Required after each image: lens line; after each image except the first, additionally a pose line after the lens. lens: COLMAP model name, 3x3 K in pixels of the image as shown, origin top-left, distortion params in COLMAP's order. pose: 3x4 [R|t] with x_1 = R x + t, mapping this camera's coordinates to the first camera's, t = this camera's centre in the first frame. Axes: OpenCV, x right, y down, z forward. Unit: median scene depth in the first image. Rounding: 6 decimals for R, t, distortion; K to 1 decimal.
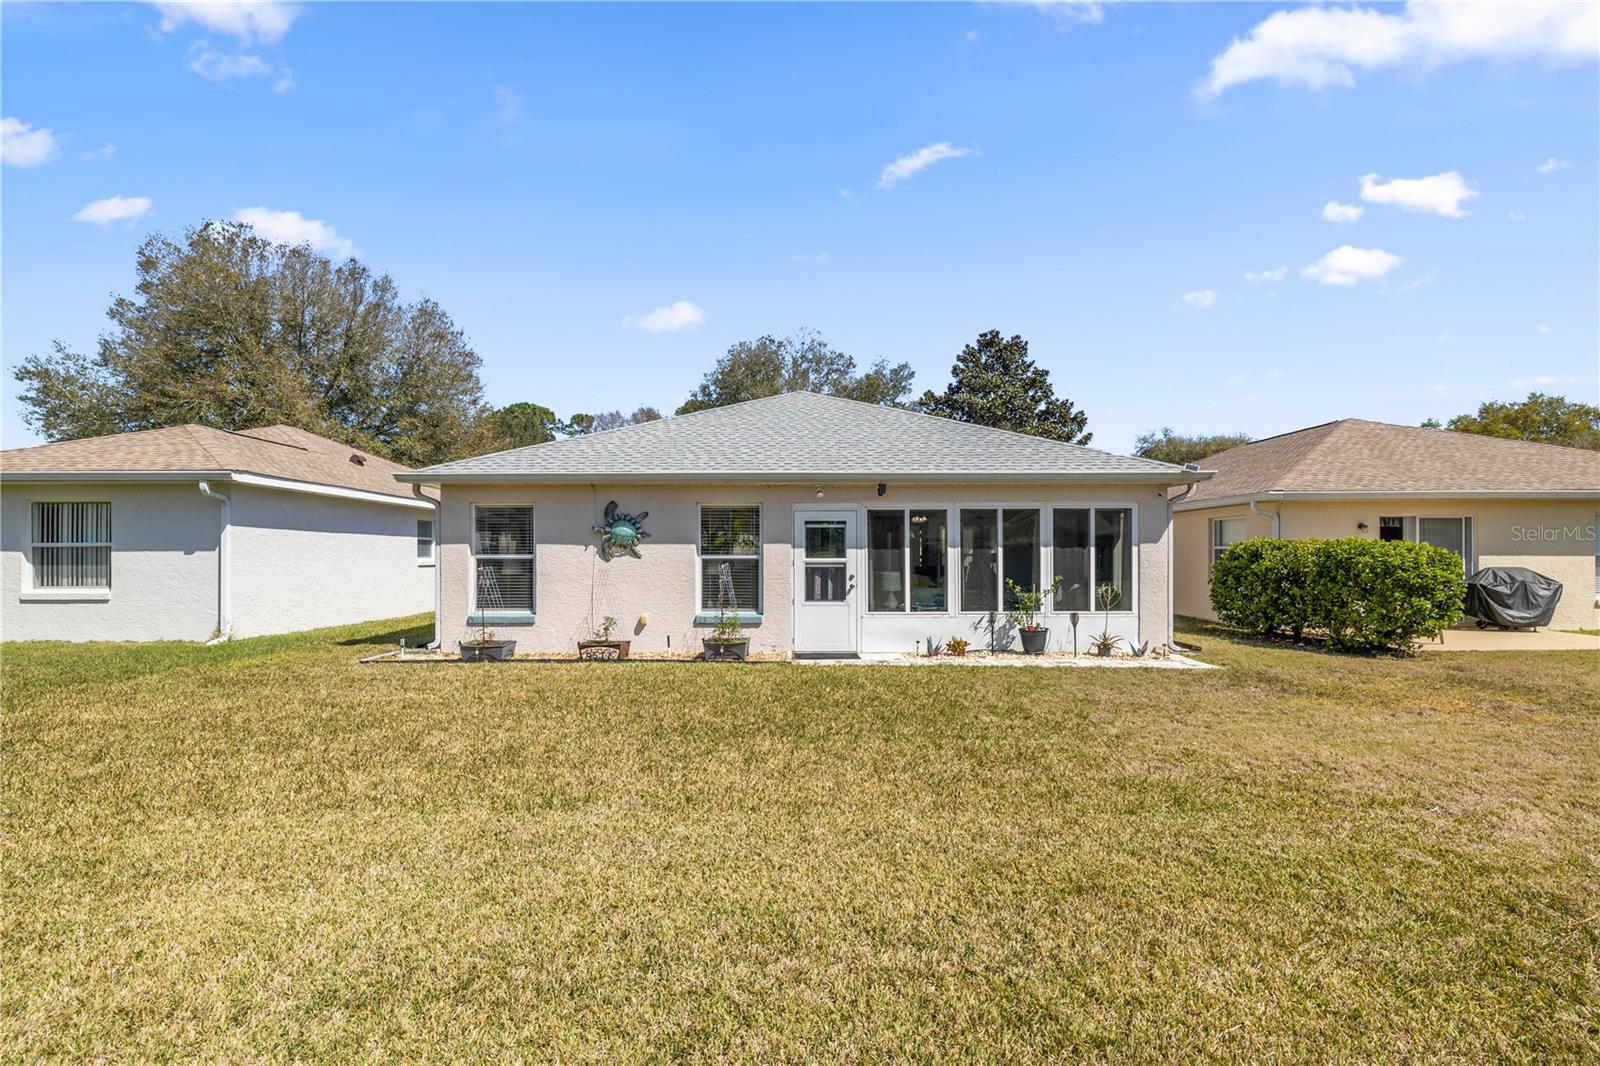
lens RADIAL K [[765.2, 0, 810.0], [0, 765.2, 547.8], [0, 0, 1]] dist [-0.011660, -0.001196]
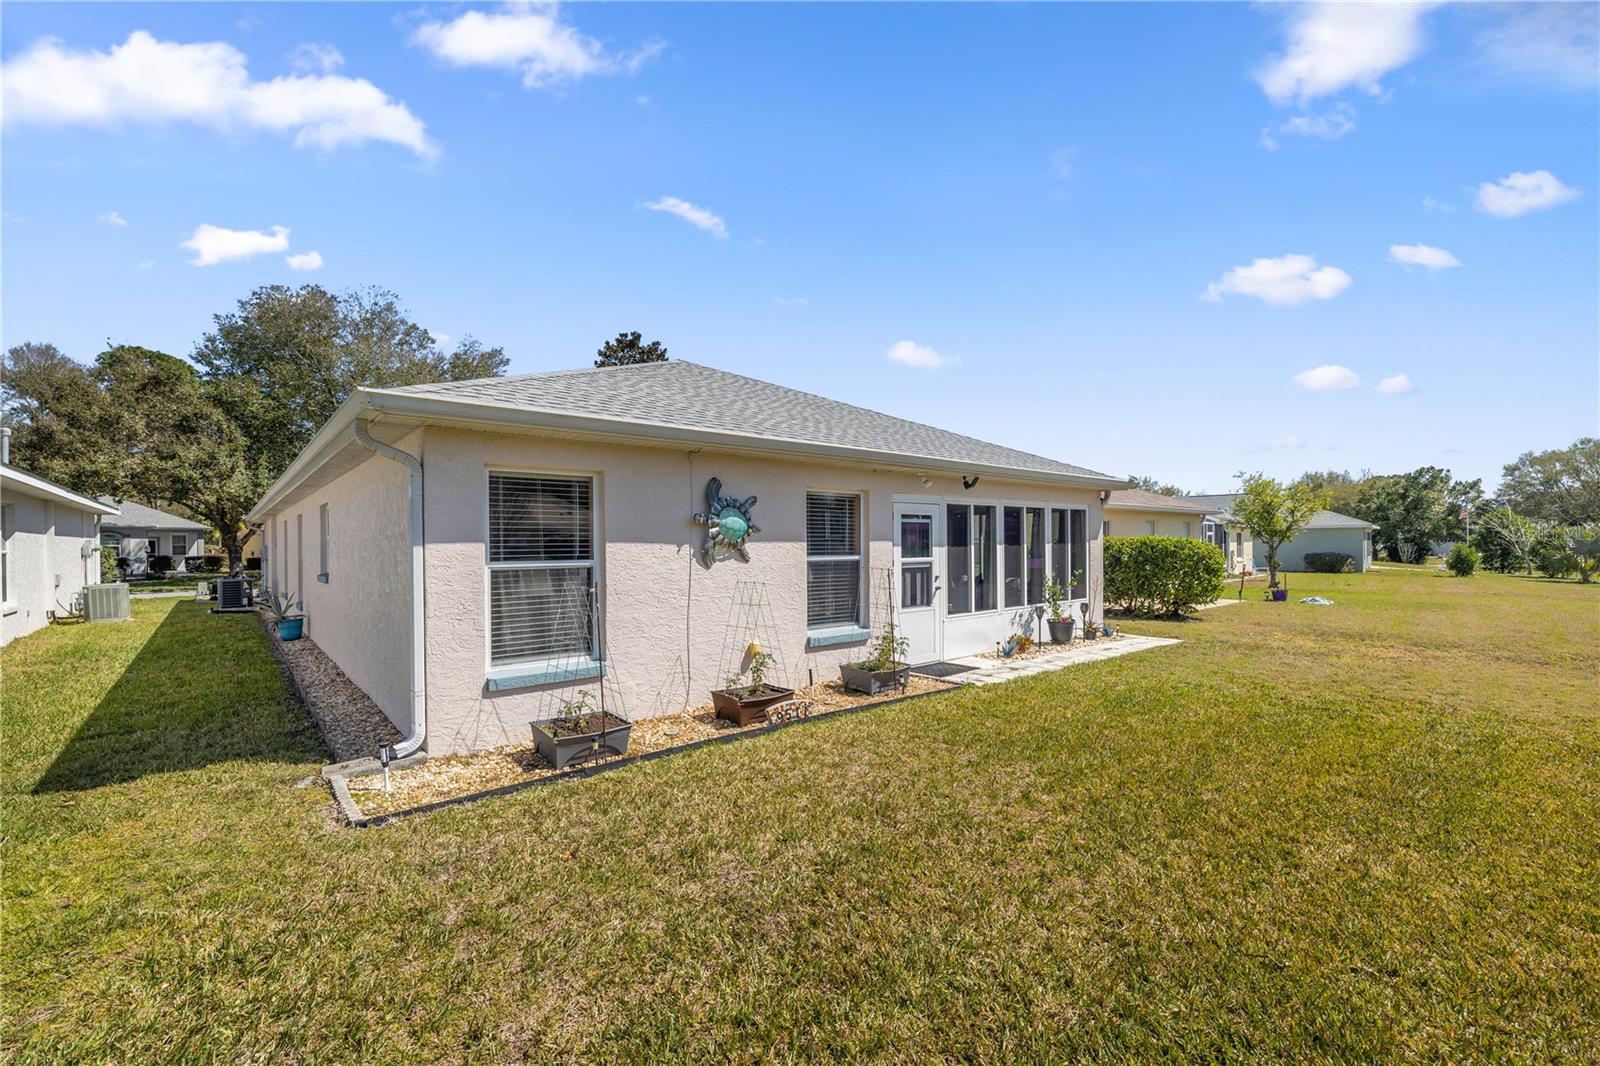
lens RADIAL K [[674.1, 0, 803.1], [0, 674.1, 543.3], [0, 0, 1]] dist [-0.000154, -0.000865]
pose [[0.763898, -0.003775, 0.645326, -0.575890], [0.001257, 0.999990, 0.004362, -0.006161], [-0.645335, -0.002521, 0.763895, 0.495596]]
